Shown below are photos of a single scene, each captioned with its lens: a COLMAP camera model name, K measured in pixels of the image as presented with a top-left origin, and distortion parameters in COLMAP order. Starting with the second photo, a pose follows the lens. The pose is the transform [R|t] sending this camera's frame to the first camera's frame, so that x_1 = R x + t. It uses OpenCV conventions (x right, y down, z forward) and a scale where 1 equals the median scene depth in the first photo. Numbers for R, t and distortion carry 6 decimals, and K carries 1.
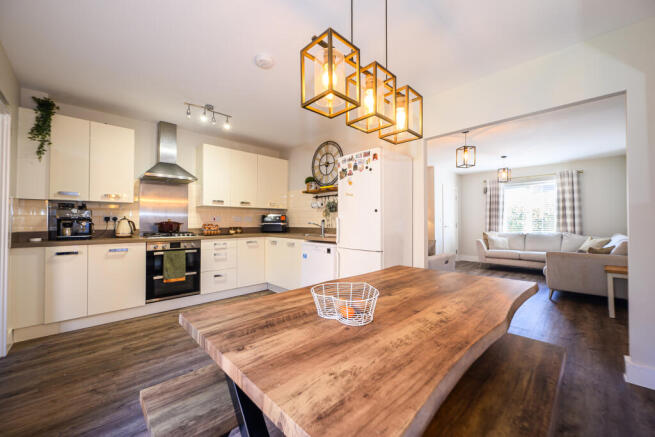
lens RADIAL K [[253.0, 0, 324.4], [0, 253.0, 218.9], [0, 0, 1]] dist [0.000463, 0.000214]
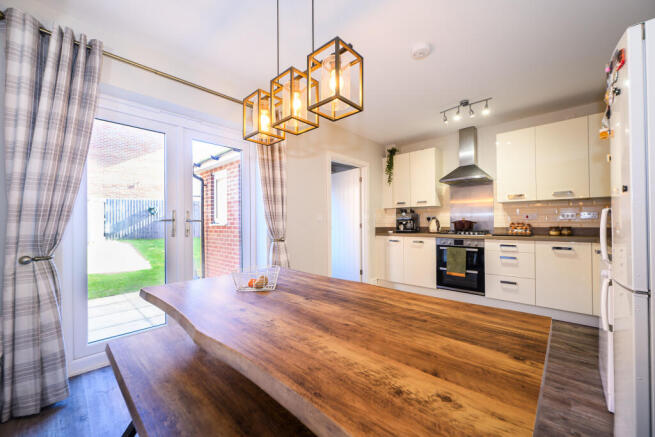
lens RADIAL K [[253.0, 0, 323.3], [0, 253.0, 221.4], [0, 0, 1]] dist [0.000463, 0.000214]
pose [[0.061025, -0.011041, -0.998075, 0.521511], [0.014307, 0.999846, -0.010185, 0.021439], [0.998034, -0.013658, 0.061173, 0.420005]]
